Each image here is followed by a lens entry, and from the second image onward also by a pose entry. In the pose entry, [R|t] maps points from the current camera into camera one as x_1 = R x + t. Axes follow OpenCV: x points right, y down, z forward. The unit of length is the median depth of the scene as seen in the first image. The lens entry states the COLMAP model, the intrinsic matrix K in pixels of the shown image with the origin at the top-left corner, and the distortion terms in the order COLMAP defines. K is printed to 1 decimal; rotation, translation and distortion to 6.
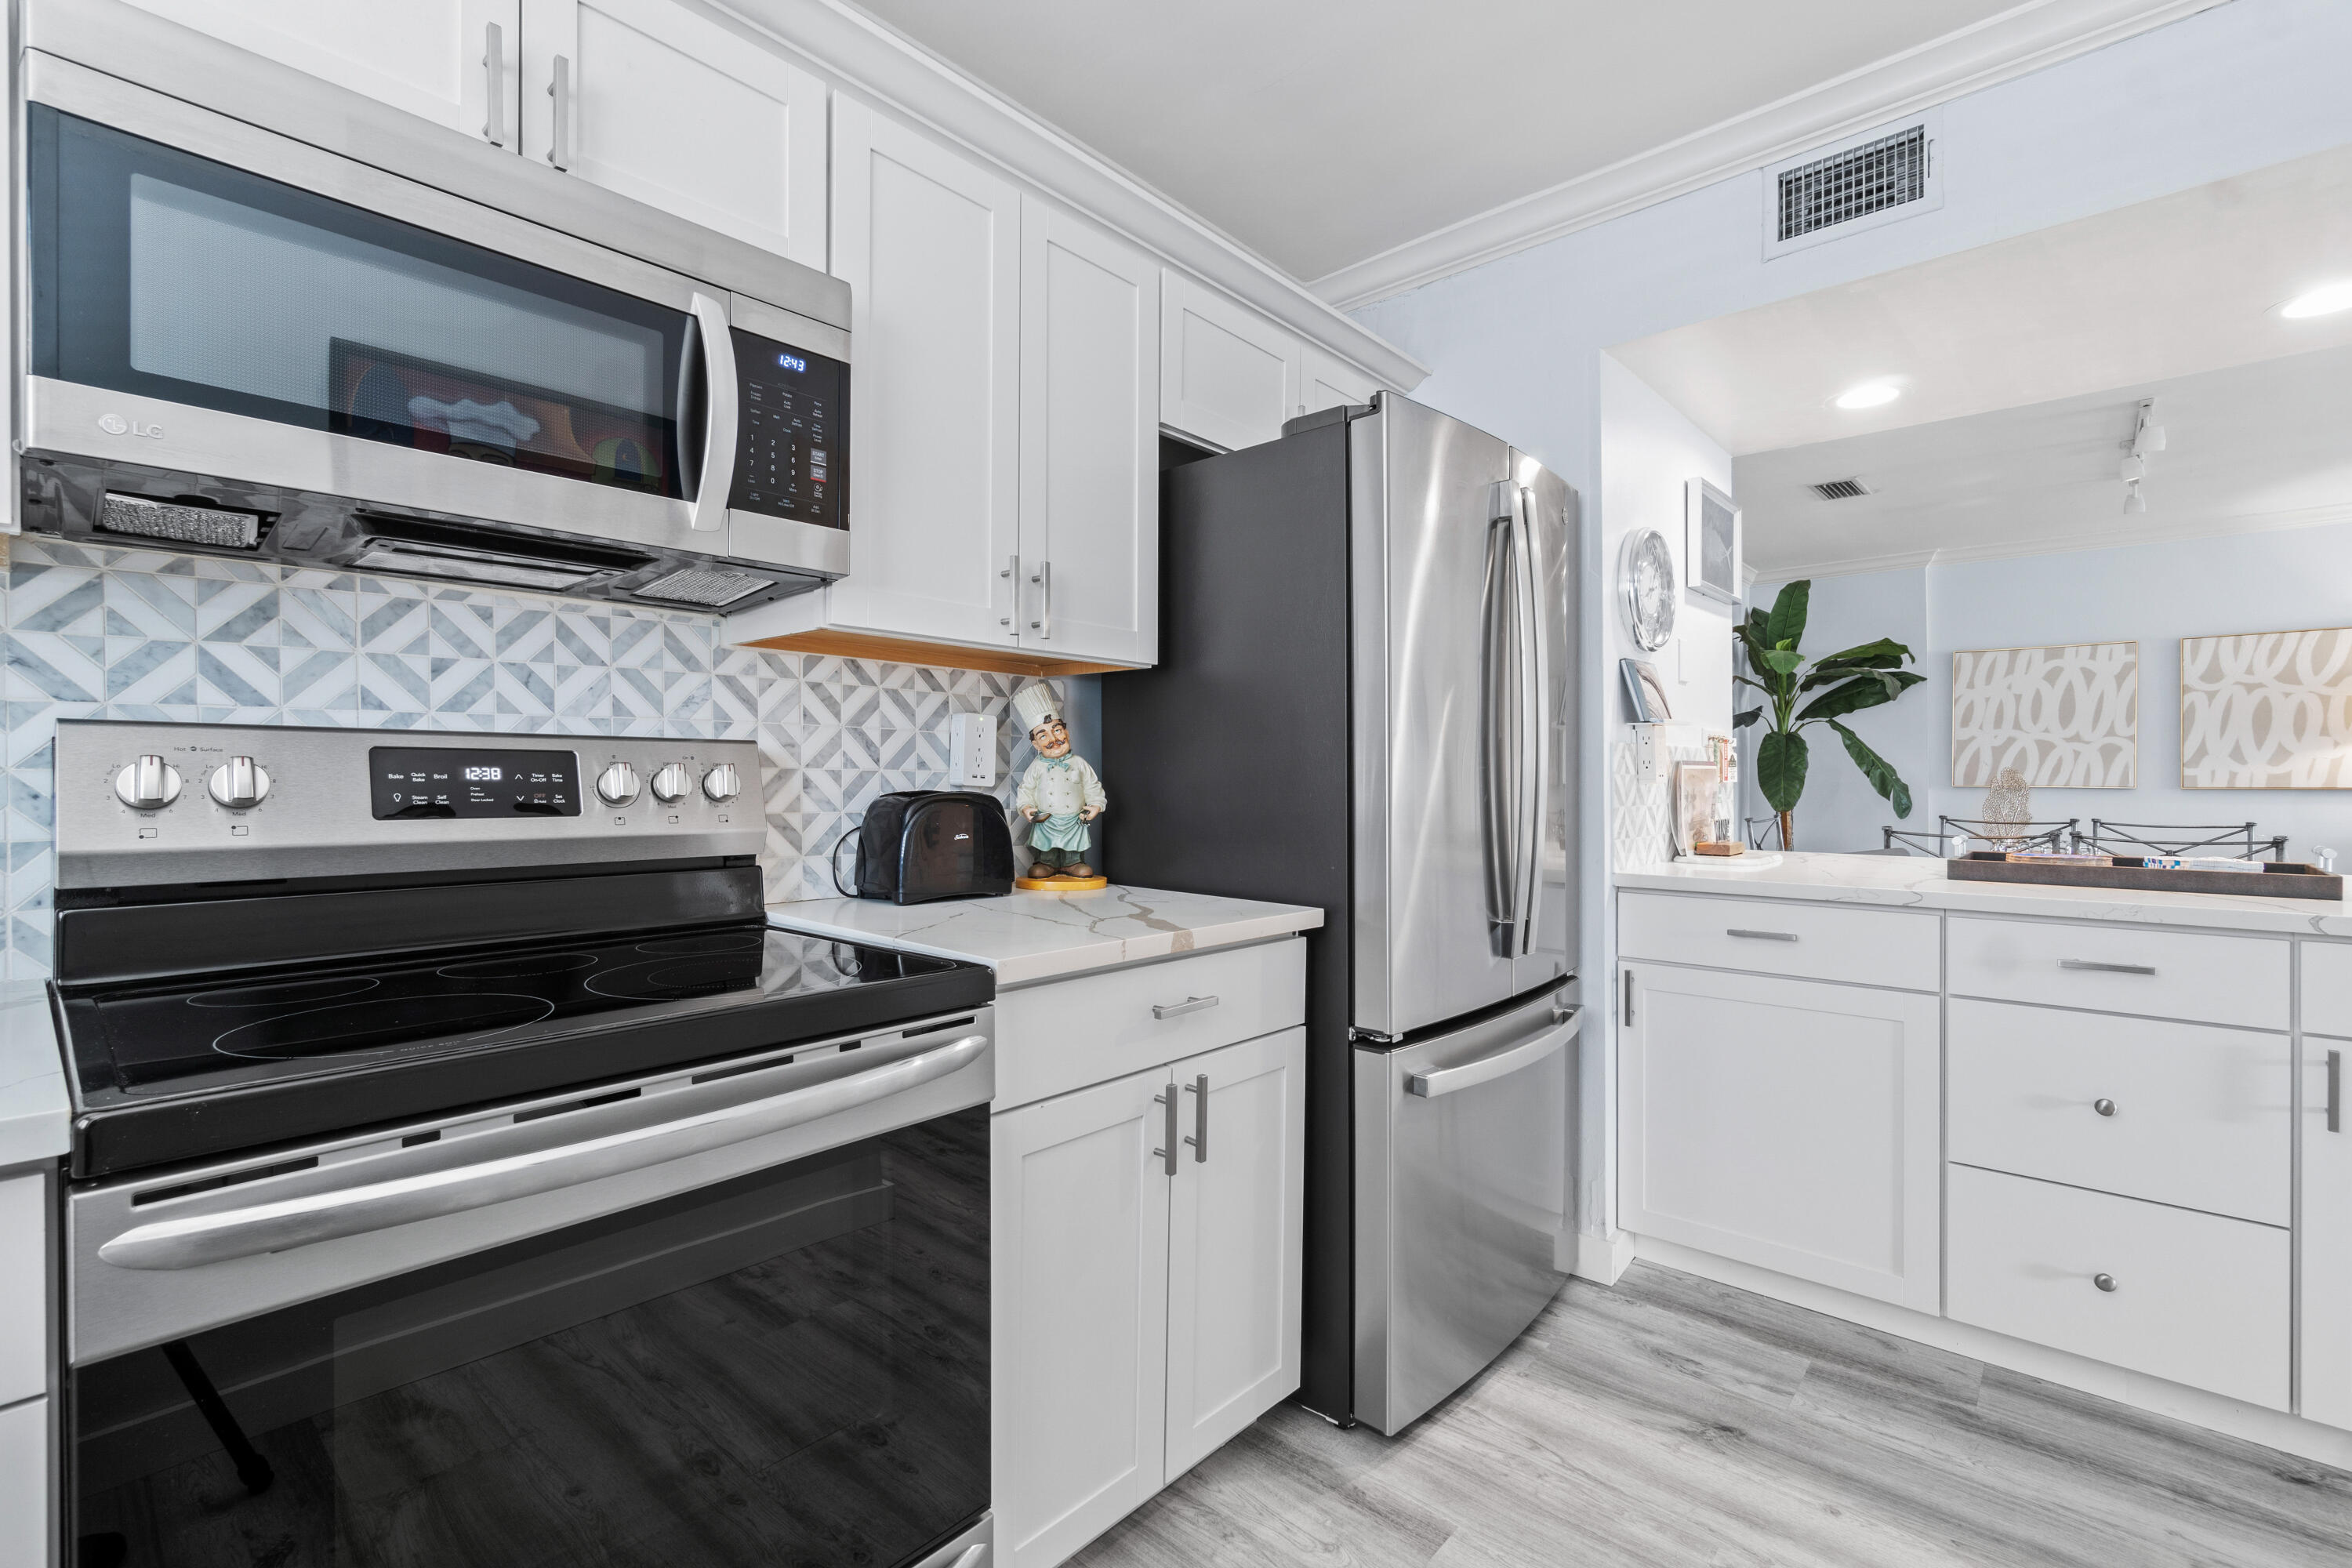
lens RADIAL K [[1032.7, 0, 1166.7], [0, 1032.7, 757.2], [0, 0, 1]] dist [-0.004540, -0.000176]
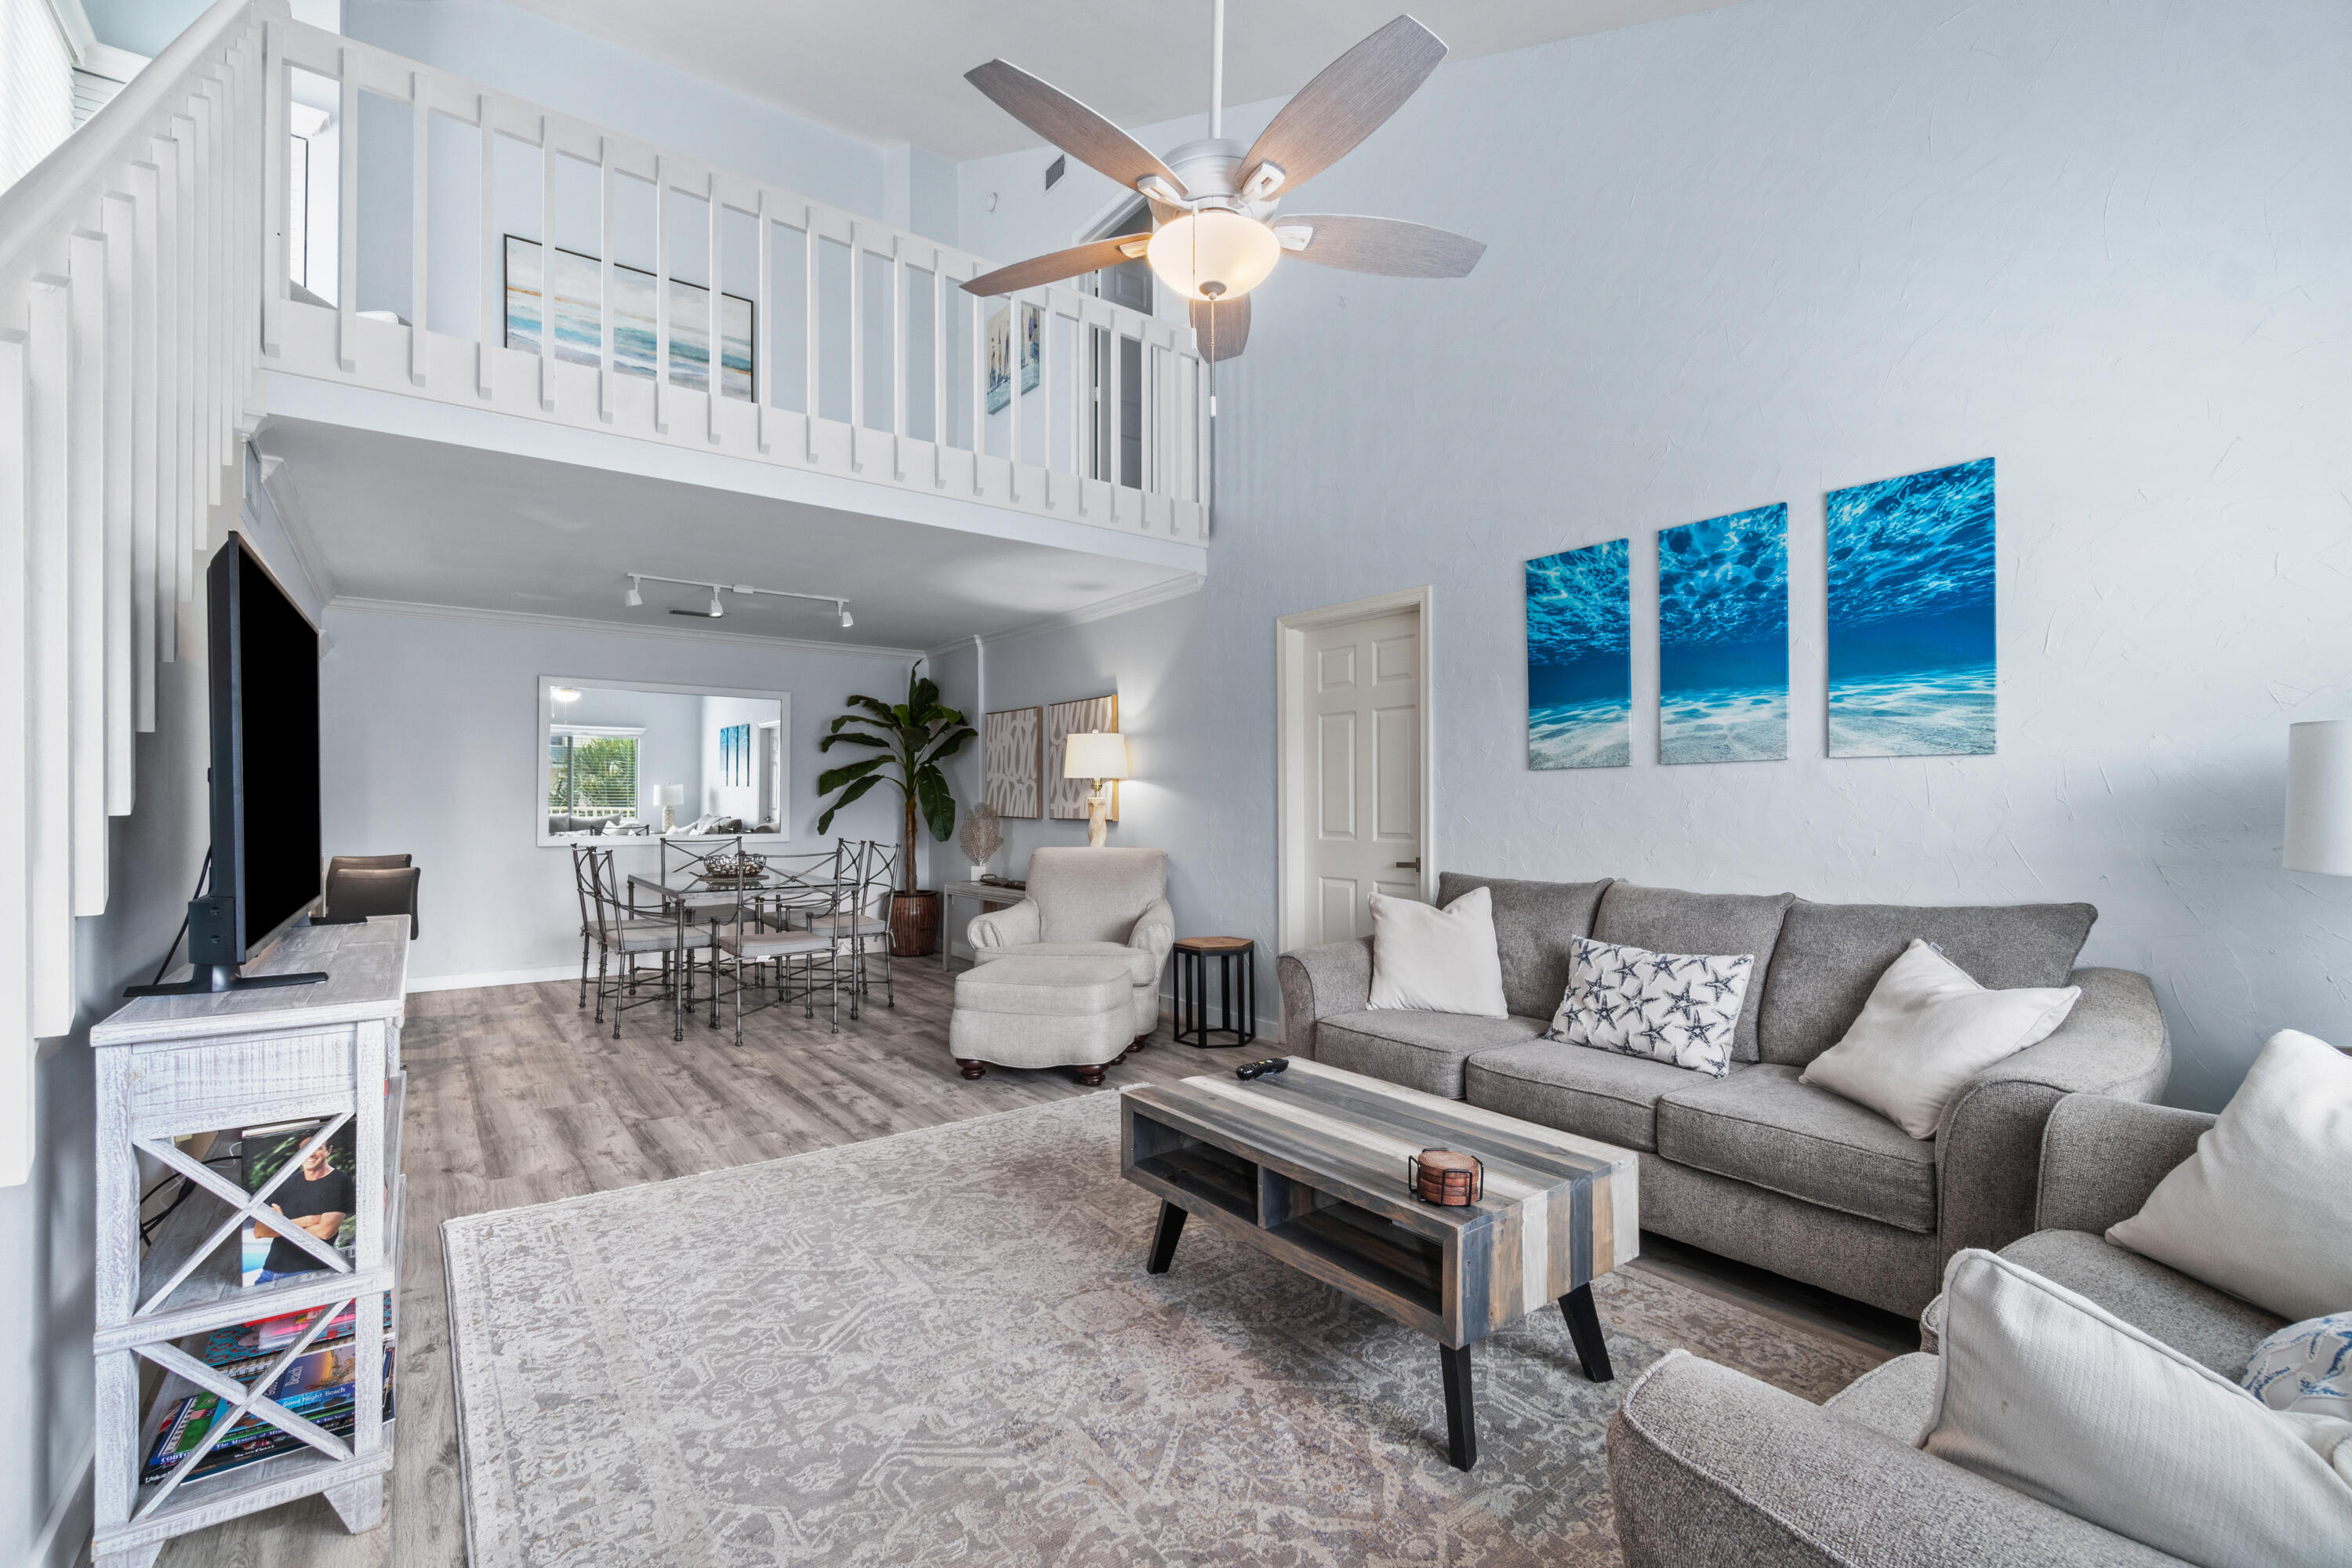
lens RADIAL K [[1023.6, 0, 1163.4], [0, 1023.6, 797.8], [0, 0, 1]] dist [-0.001910, -0.000213]
pose [[0.981163, -0.002731, -0.193164, 1.428481], [0.006108, 0.999839, 0.016888, -0.018711], [0.193087, -0.017749, 0.981021, -0.271851]]
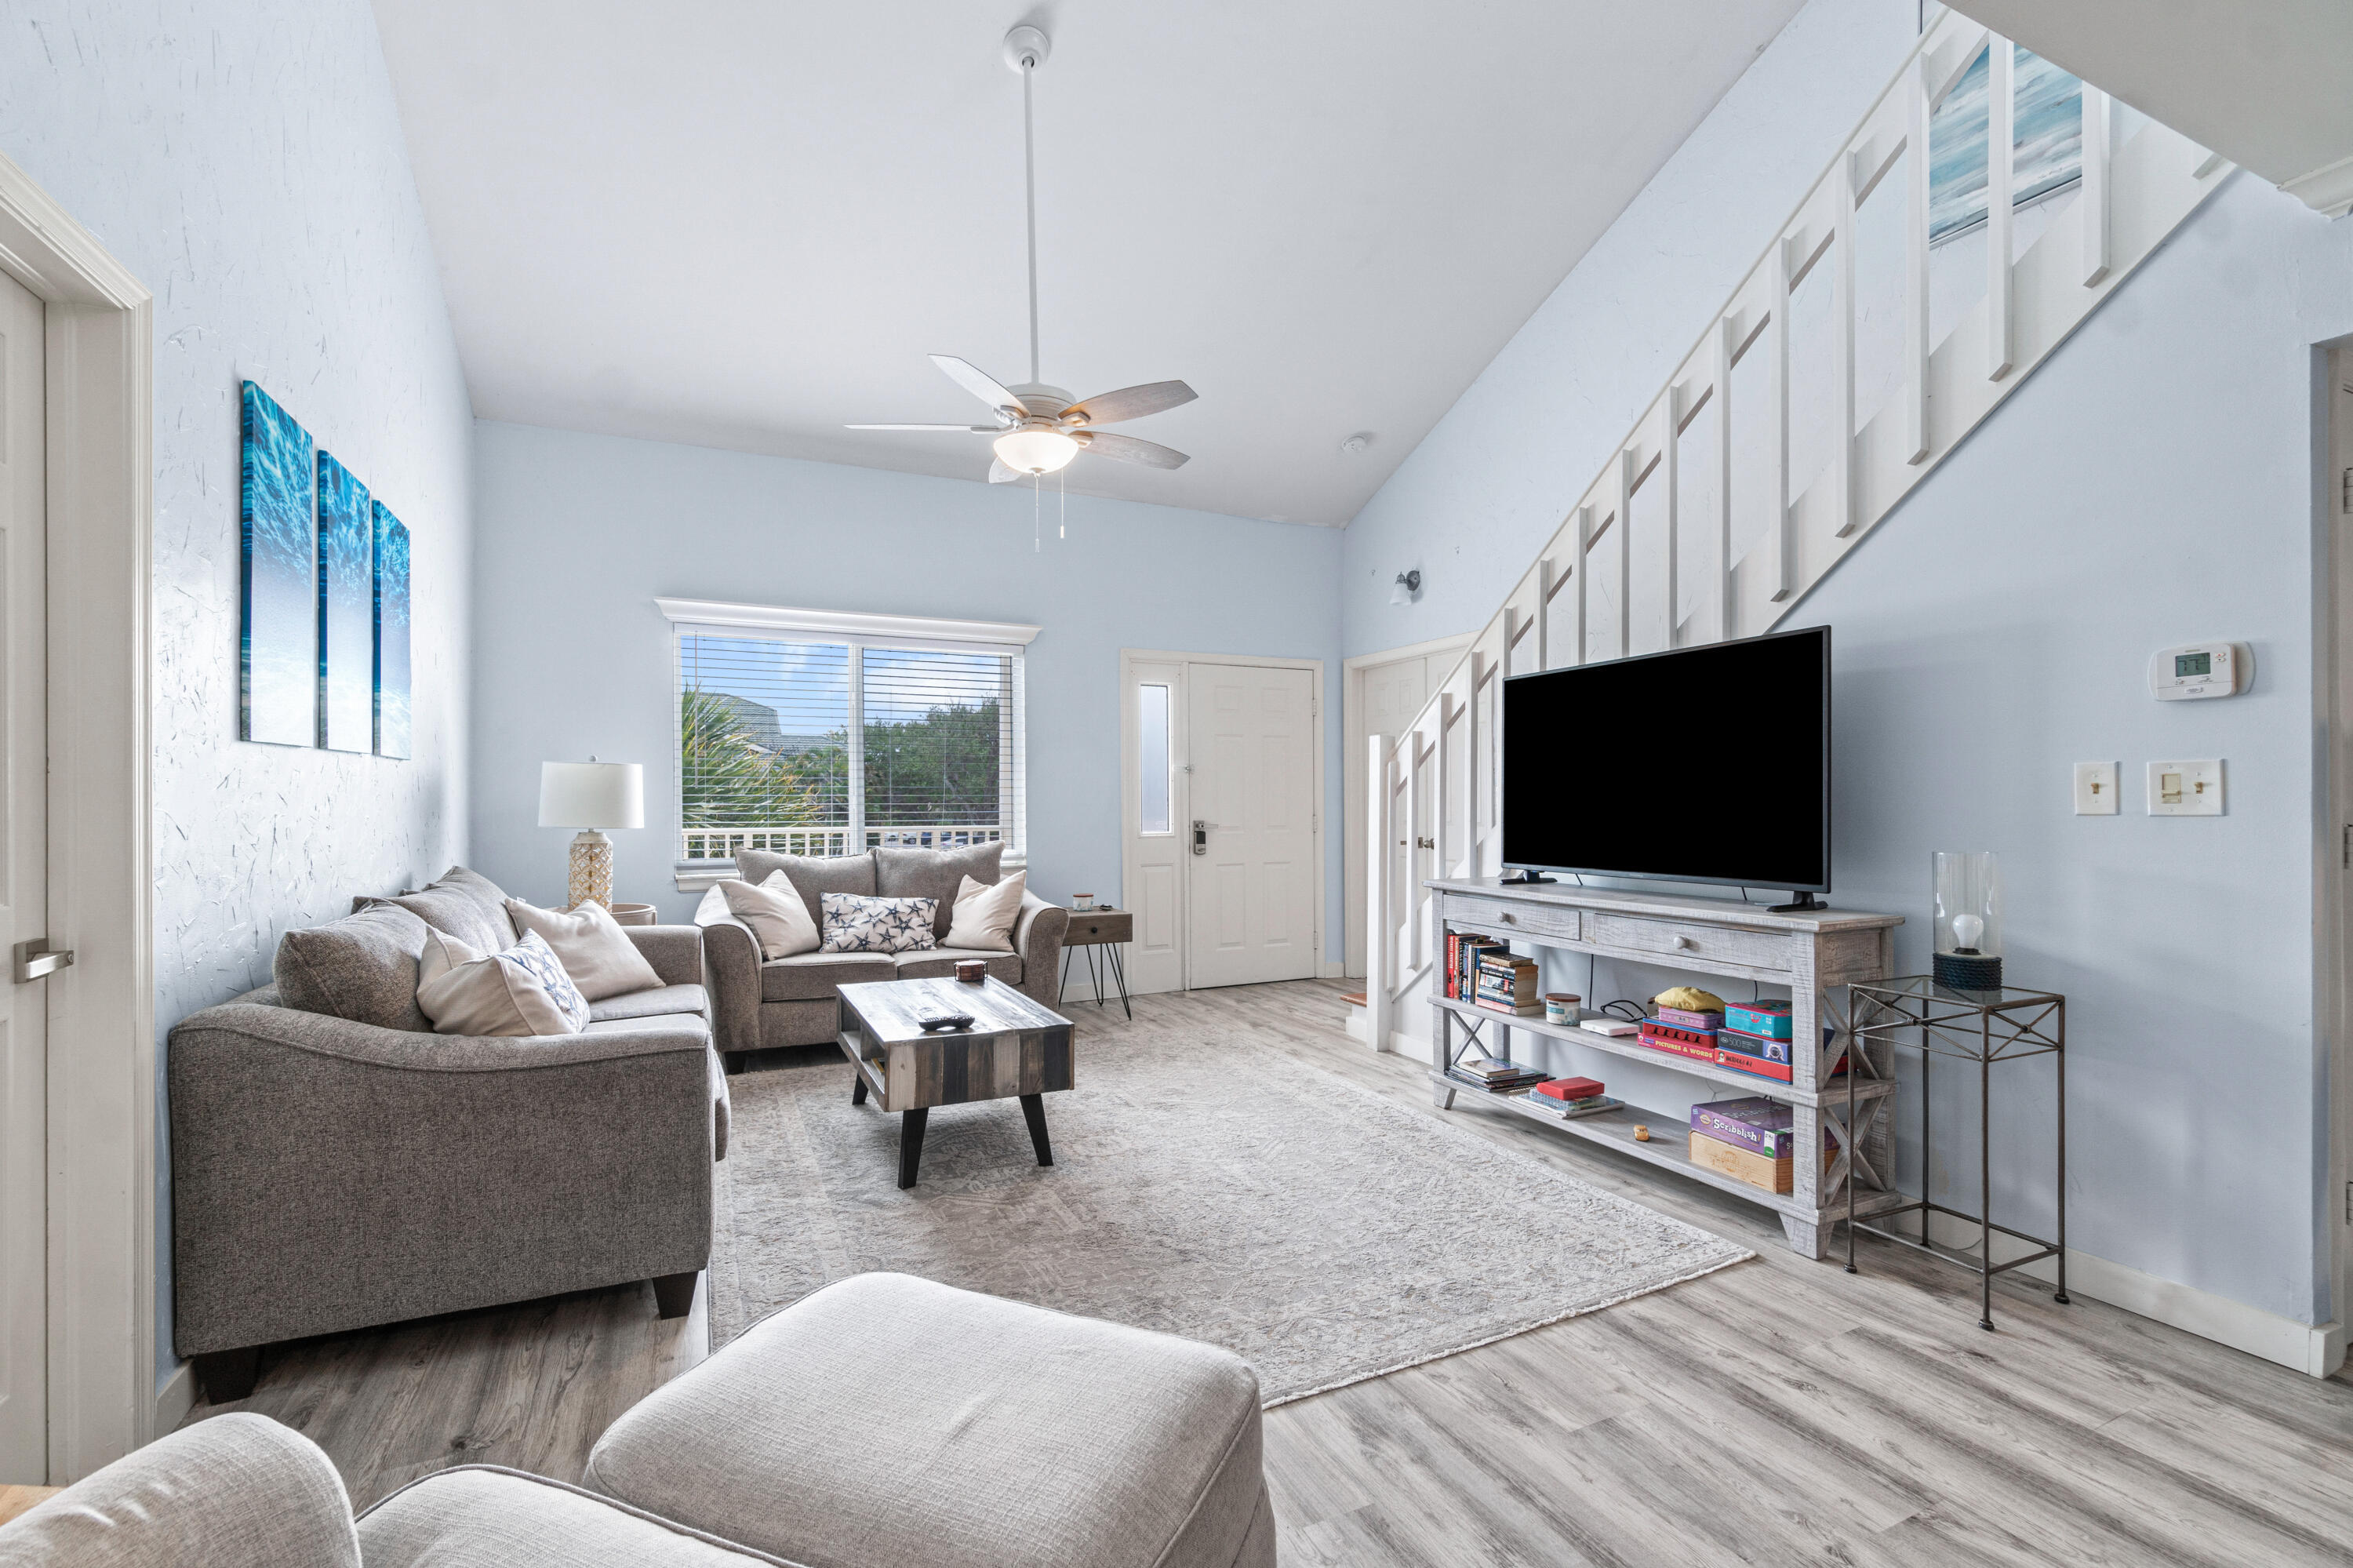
lens RADIAL K [[1024.1, 0, 1163.9], [0, 1024.1, 797.8], [0, 0, 1]] dist [-0.001910, -0.000213]
pose [[-0.923553, 0.000790, 0.383471, 1.000842], [-0.008141, 0.999732, -0.021668, 0.006591], [-0.383385, -0.023134, -0.923299, 0.817086]]
